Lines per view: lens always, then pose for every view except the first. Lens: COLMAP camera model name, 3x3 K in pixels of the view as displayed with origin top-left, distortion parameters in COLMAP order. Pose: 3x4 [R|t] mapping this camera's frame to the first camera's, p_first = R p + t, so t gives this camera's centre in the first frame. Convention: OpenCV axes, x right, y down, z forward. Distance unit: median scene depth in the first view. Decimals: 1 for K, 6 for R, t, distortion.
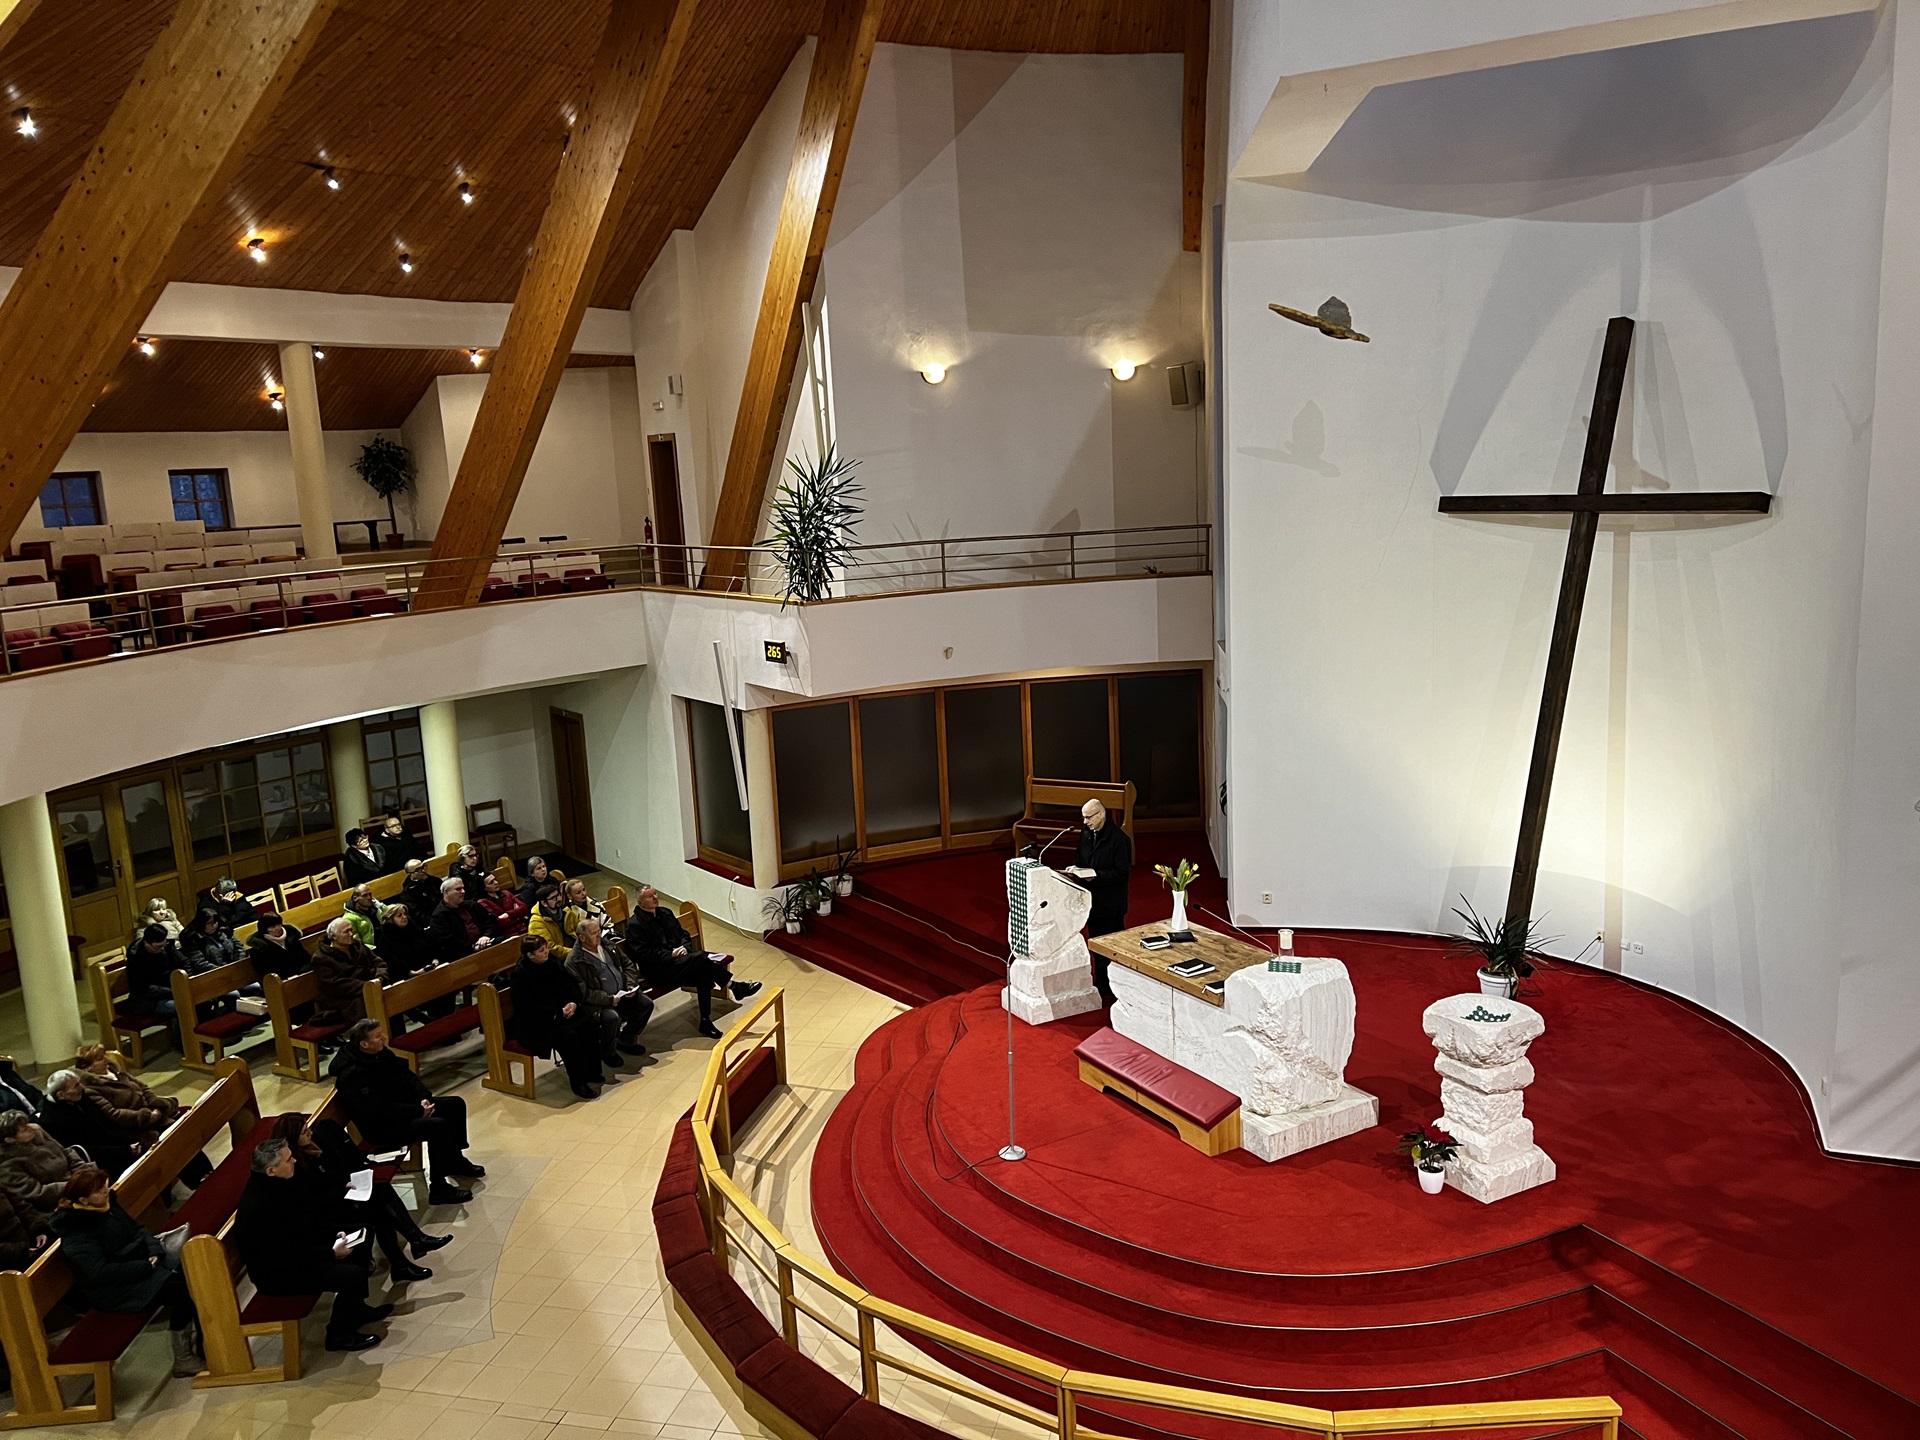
lens RADIAL K [[1427.8, 0, 950.1], [0, 1427.8, 719.8], [0, 0, 1]] dist [0.104906, -0.138219]
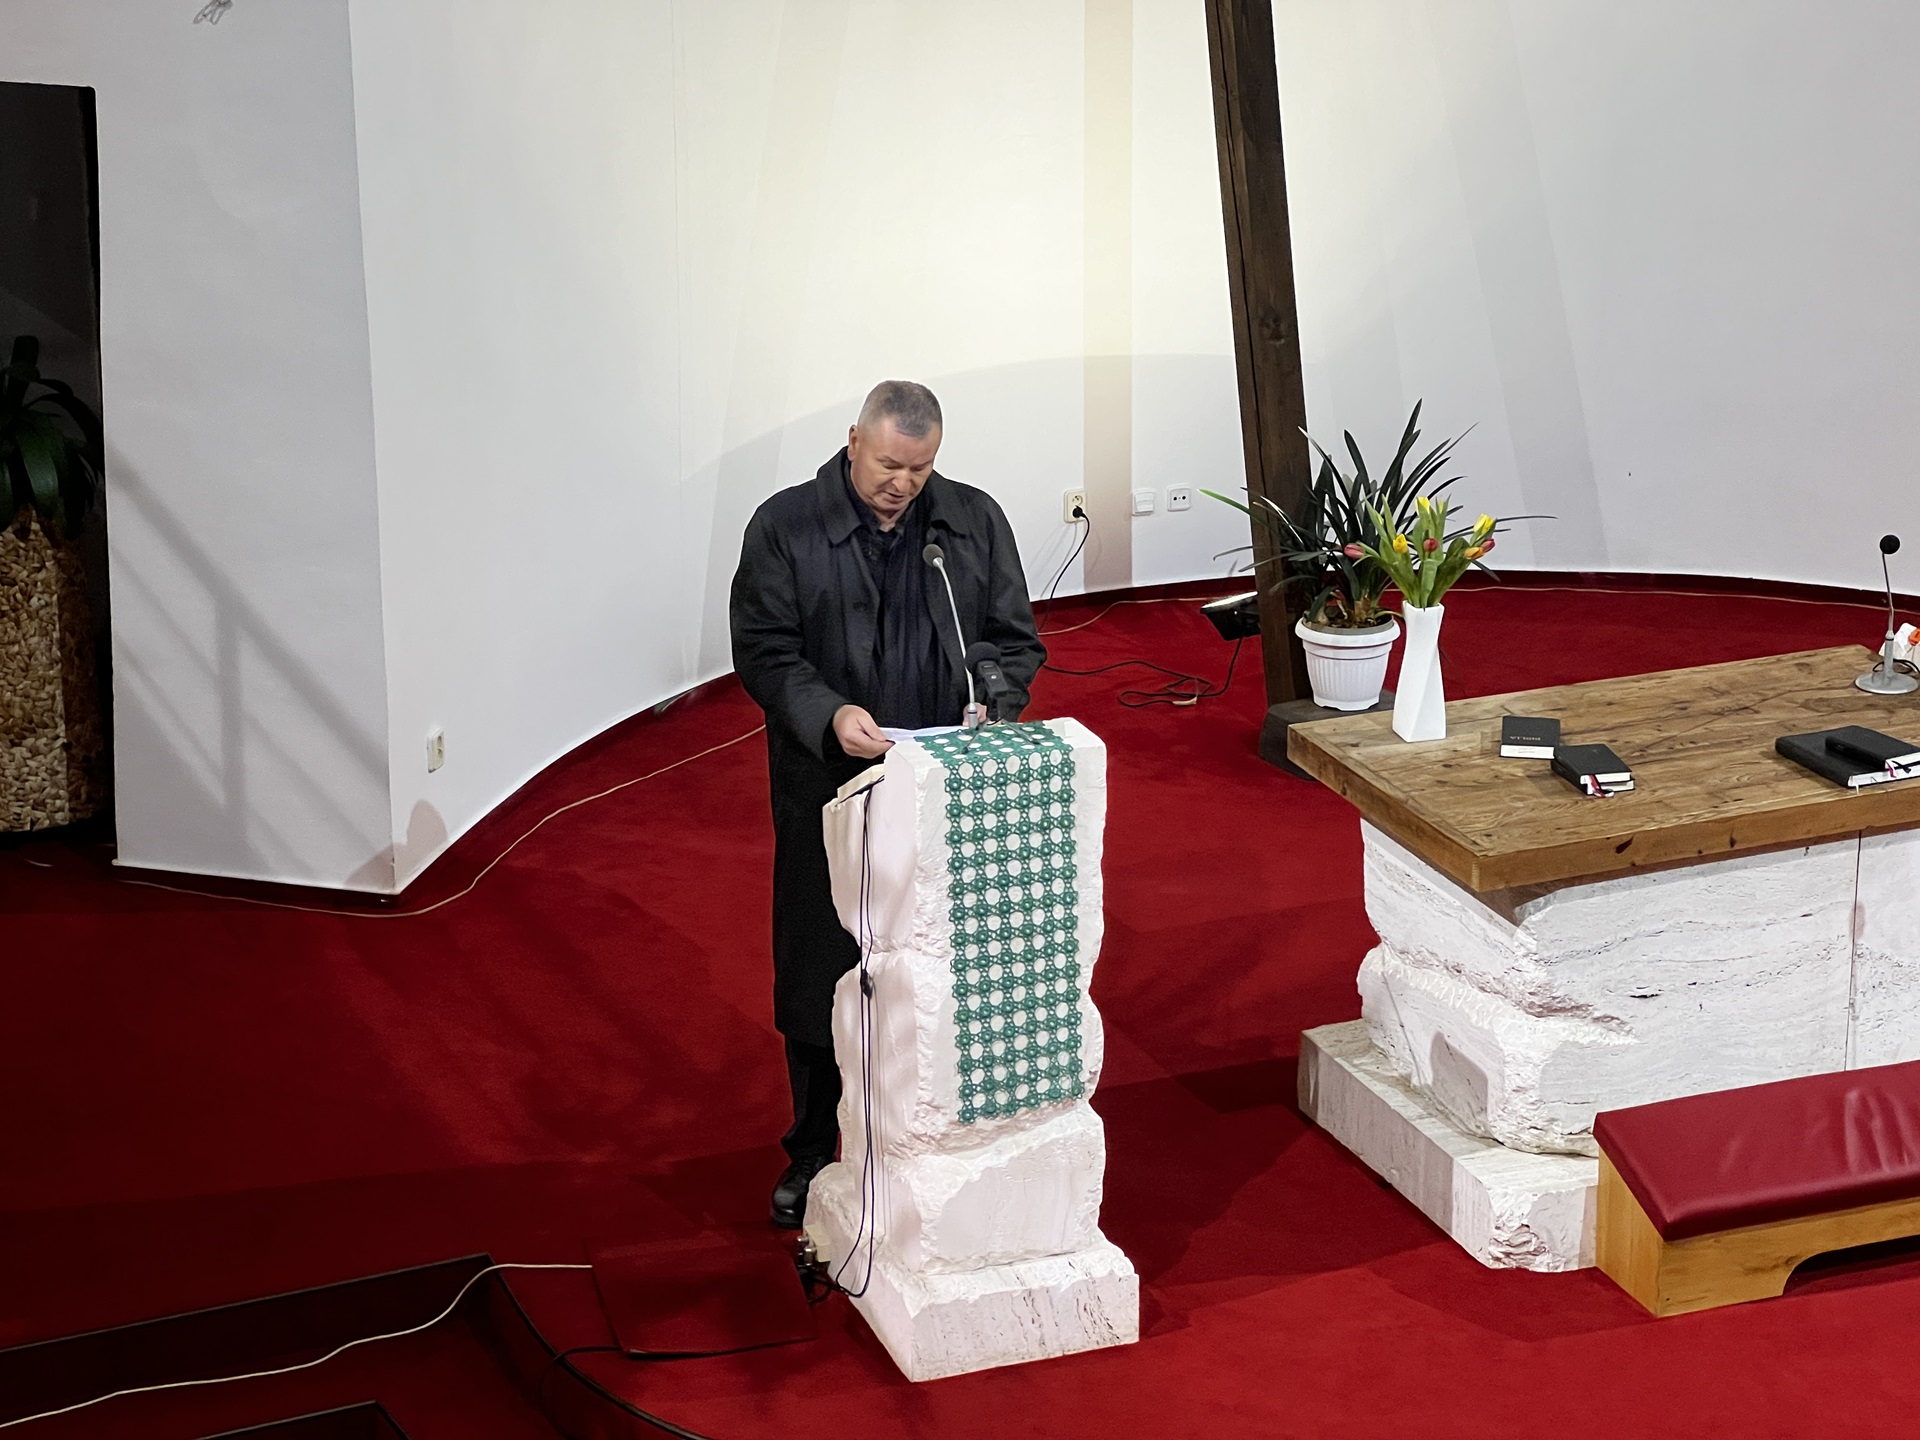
lens RADIAL K [[4348.2, 0, 954.8], [0, 4348.2, 689.6], [0, 0, 1]] dist [-0.404803, 10.439035]
pose [[0.152372, -0.276565, 0.948838, -0.584411], [0.168965, 0.953204, 0.250704, -0.081951], [-0.973773, 0.122120, 0.191971, 0.814496]]
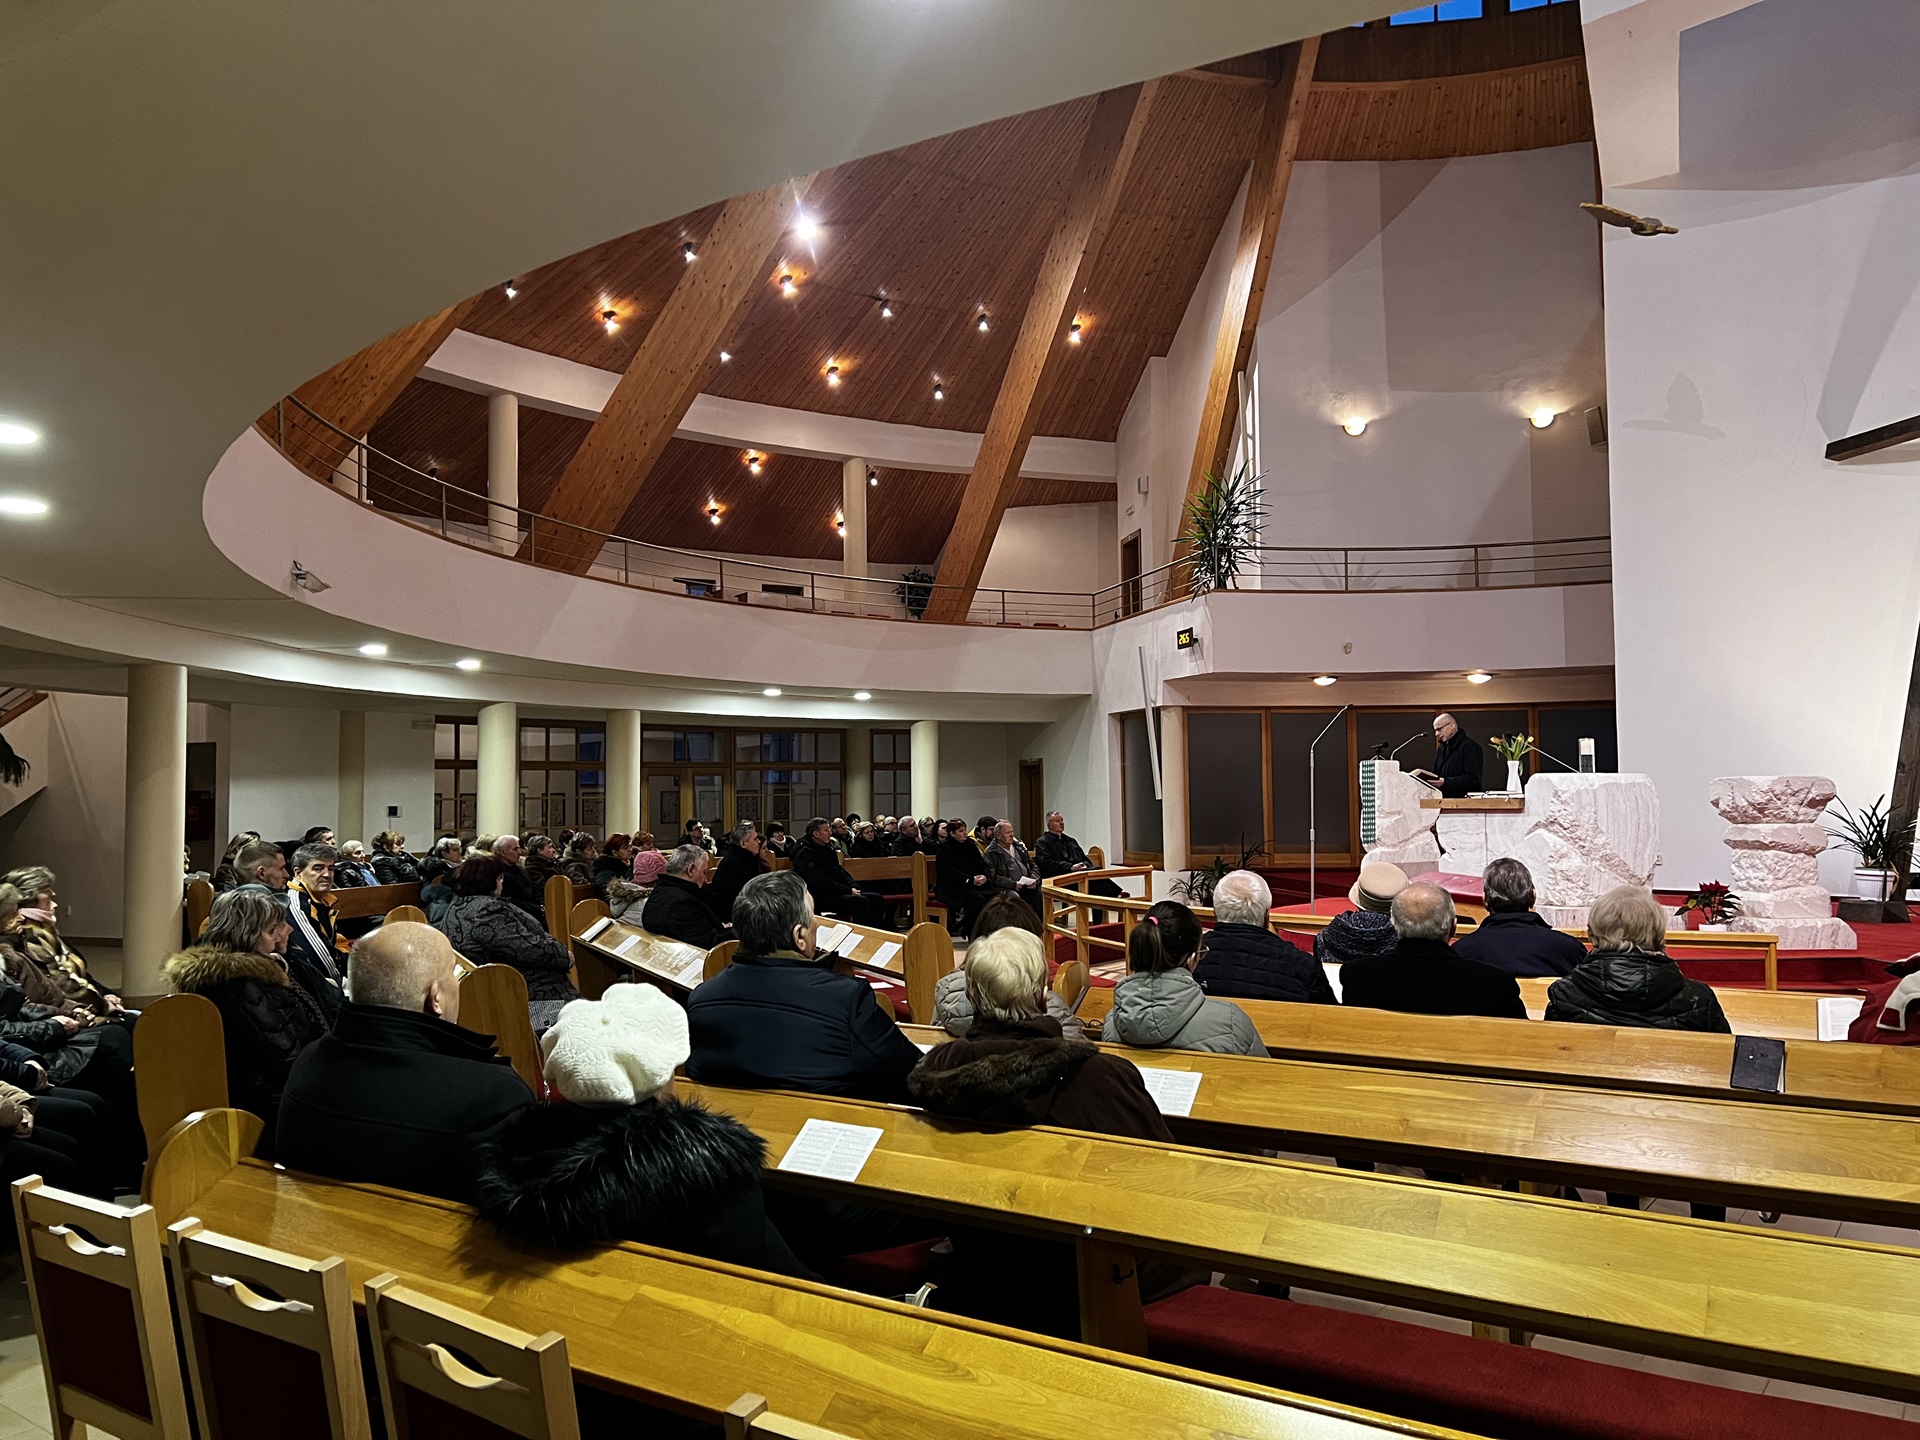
lens RADIAL K [[1430.5, 0, 934.1], [0, 1430.5, 722.2], [0, 0, 1]] dist [0.158452, -0.412589]
pose [[0.926243, 0.018571, -0.376468, 0.145881], [-0.098702, 0.975884, -0.194702, 0.301409], [0.363773, 0.217499, 0.905739, -0.123236]]
